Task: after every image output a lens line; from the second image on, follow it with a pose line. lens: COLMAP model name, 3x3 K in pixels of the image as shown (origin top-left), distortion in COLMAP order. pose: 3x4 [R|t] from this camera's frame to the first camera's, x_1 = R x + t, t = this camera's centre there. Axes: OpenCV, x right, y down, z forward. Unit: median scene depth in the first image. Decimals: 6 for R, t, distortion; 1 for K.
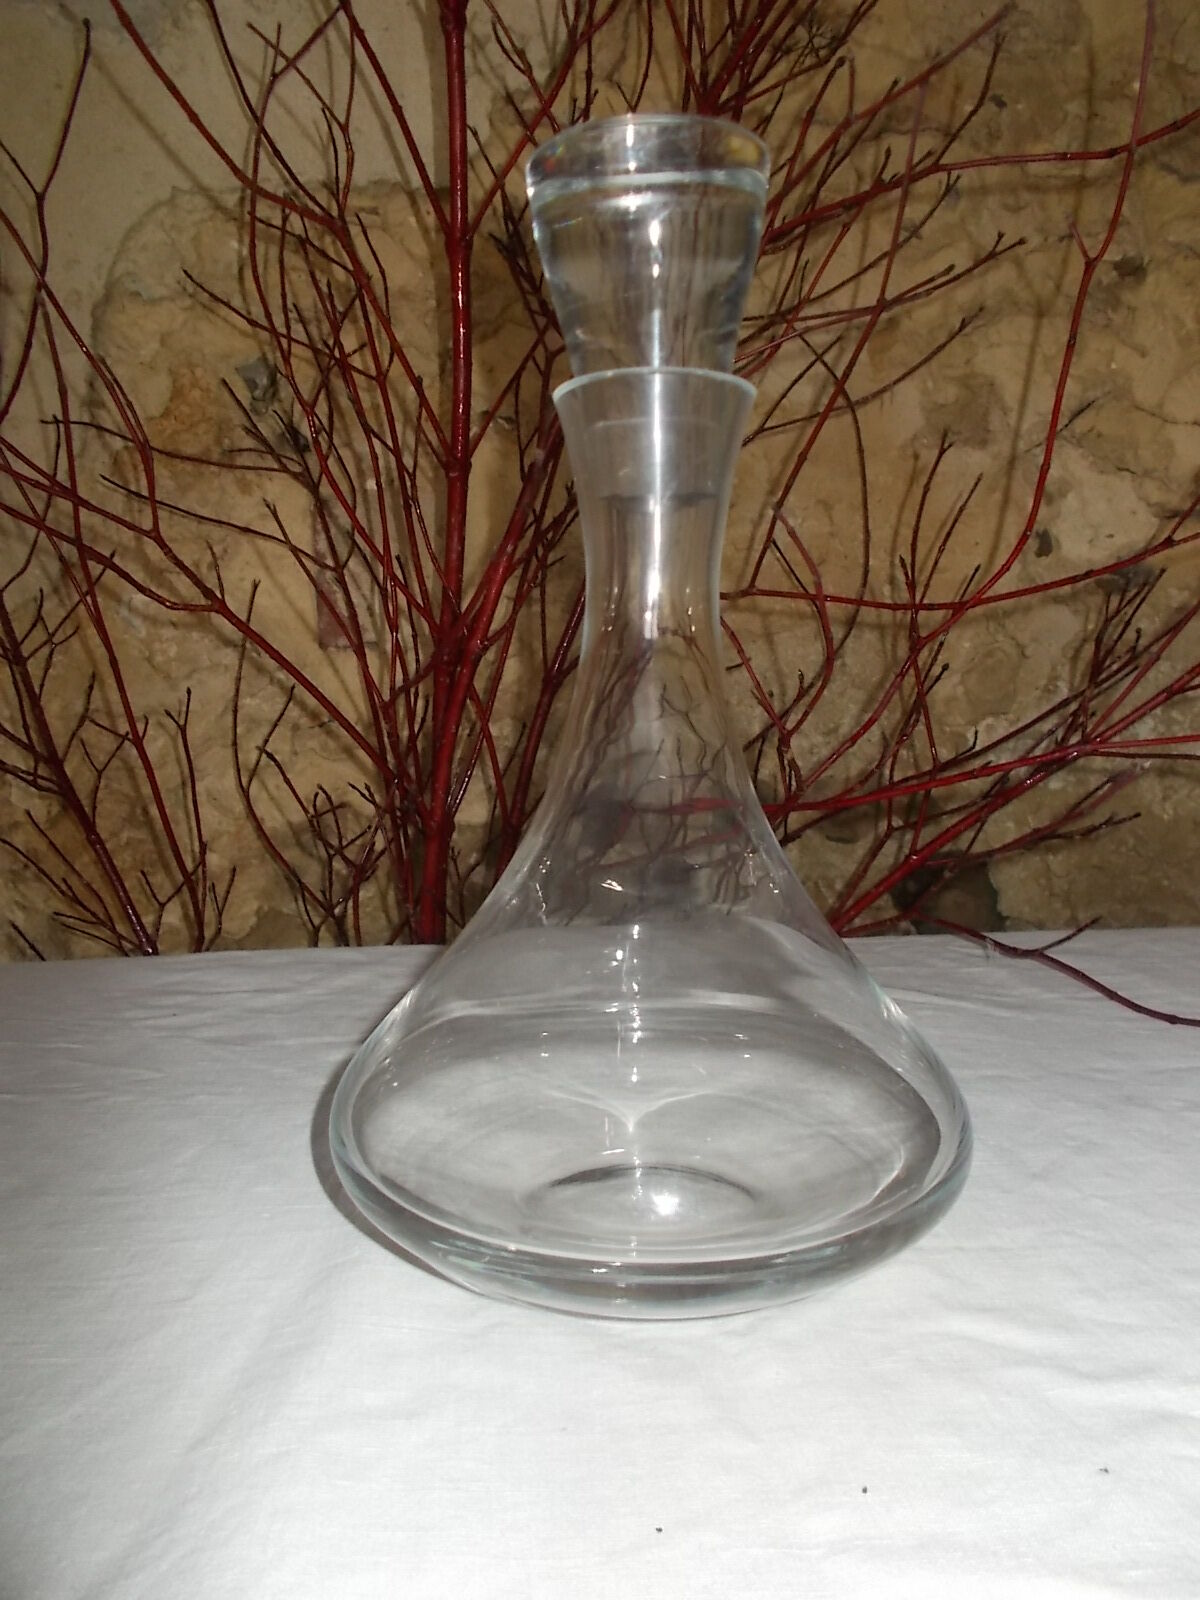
lens RADIAL K [[1208.1, 0, 600.0], [0, 1208.1, 800.0], [0, 0, 1]] dist [0.043436, -0.010066]
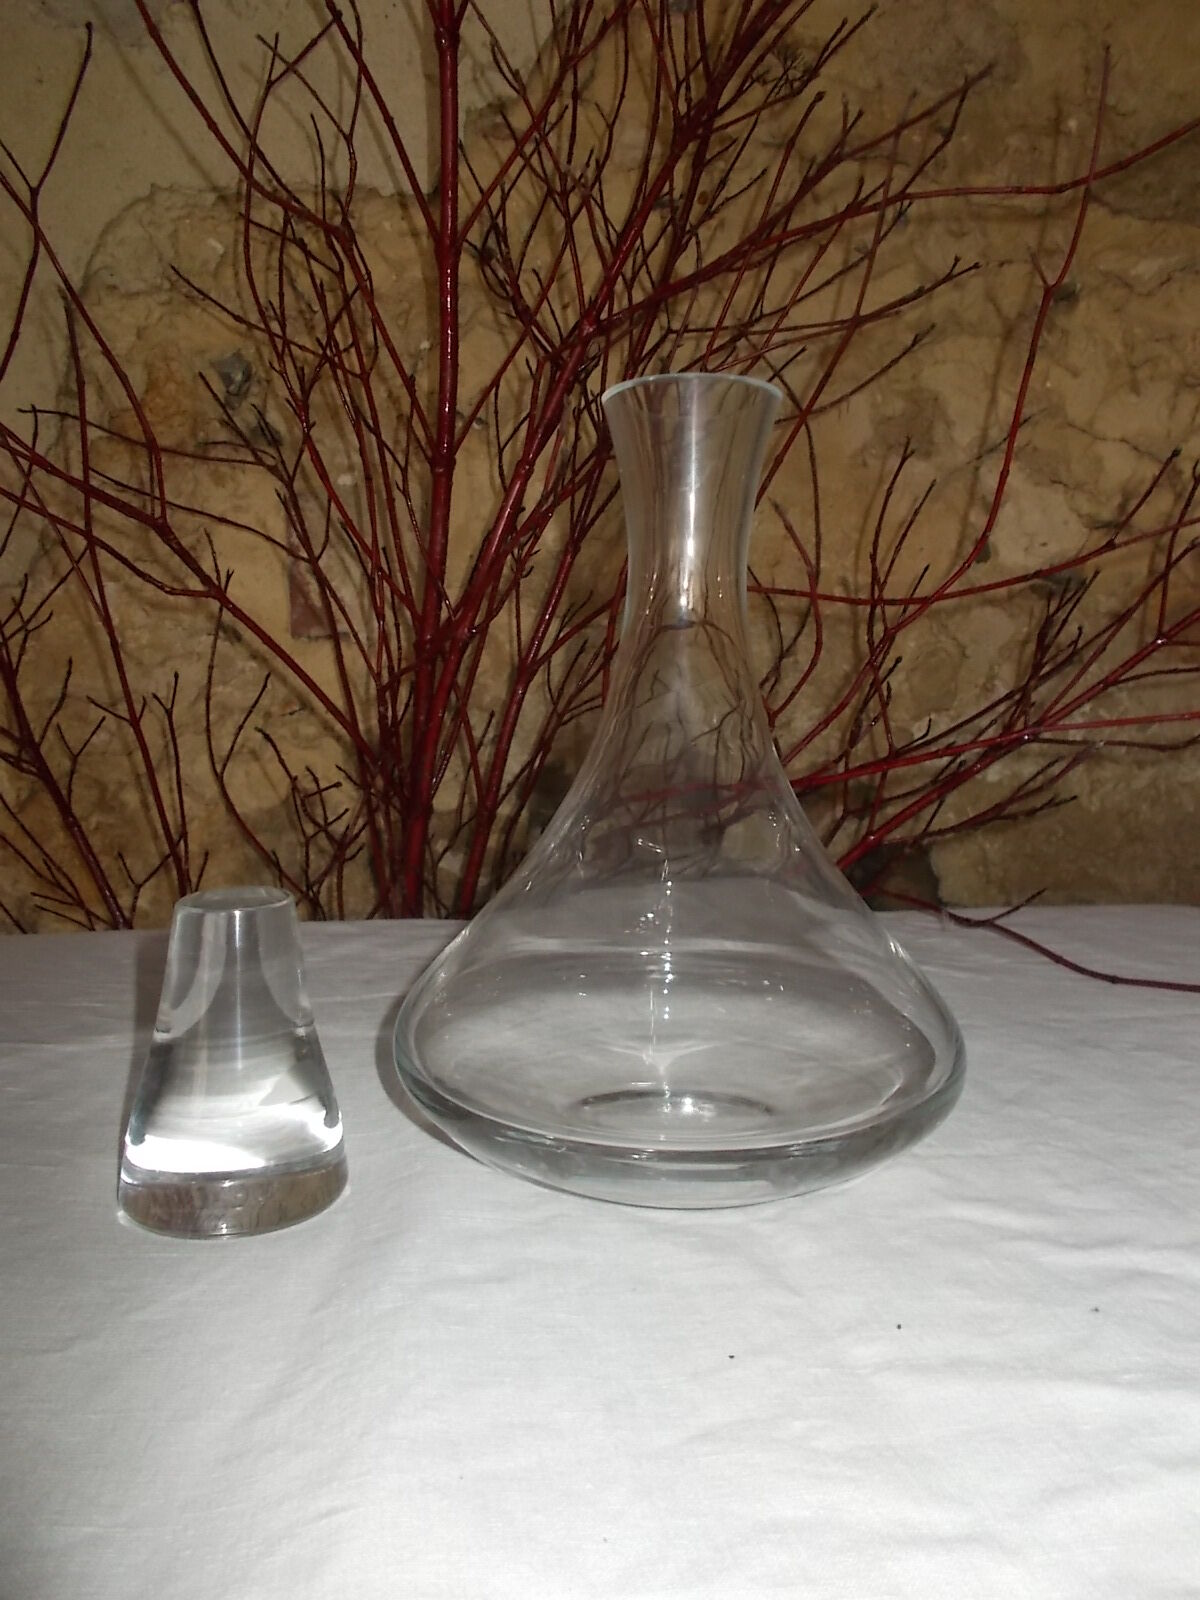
lens RADIAL K [[1211.8, 0, 591.4], [0, 1211.8, 803.6], [0, 0, 1]] dist [0.035738, 0.000472]
pose [[0.998211, 0.006561, 0.059436, -0.050944], [-0.006372, 0.999974, -0.003364, 0.021817], [-0.059457, 0.002979, 0.998226, -0.052852]]
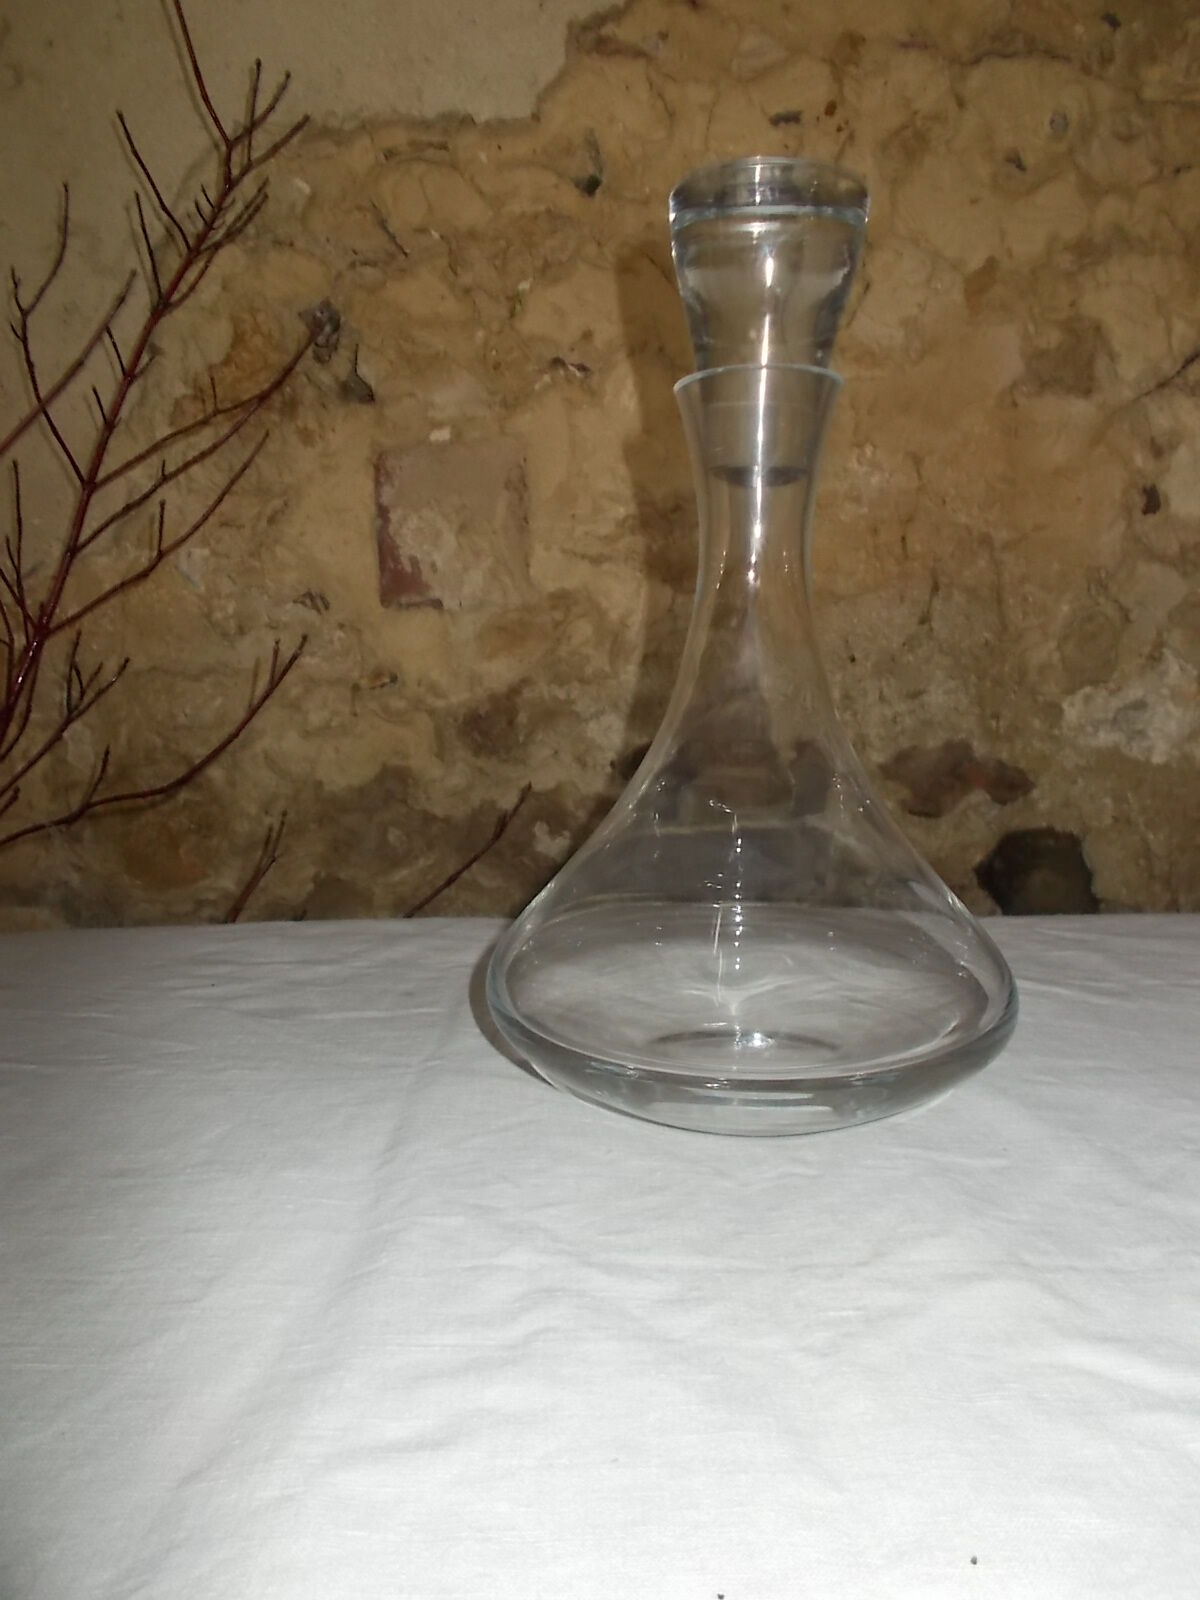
lens RADIAL K [[1215.9, 0, 611.3], [0, 1215.9, 798.2], [0, 0, 1]] dist [0.039481, -0.035979]
pose [[0.998732, 0.015540, -0.047879, -0.000106], [-0.014687, 0.999728, 0.018120, 0.009406], [0.048148, -0.017394, 0.998689, 0.052026]]
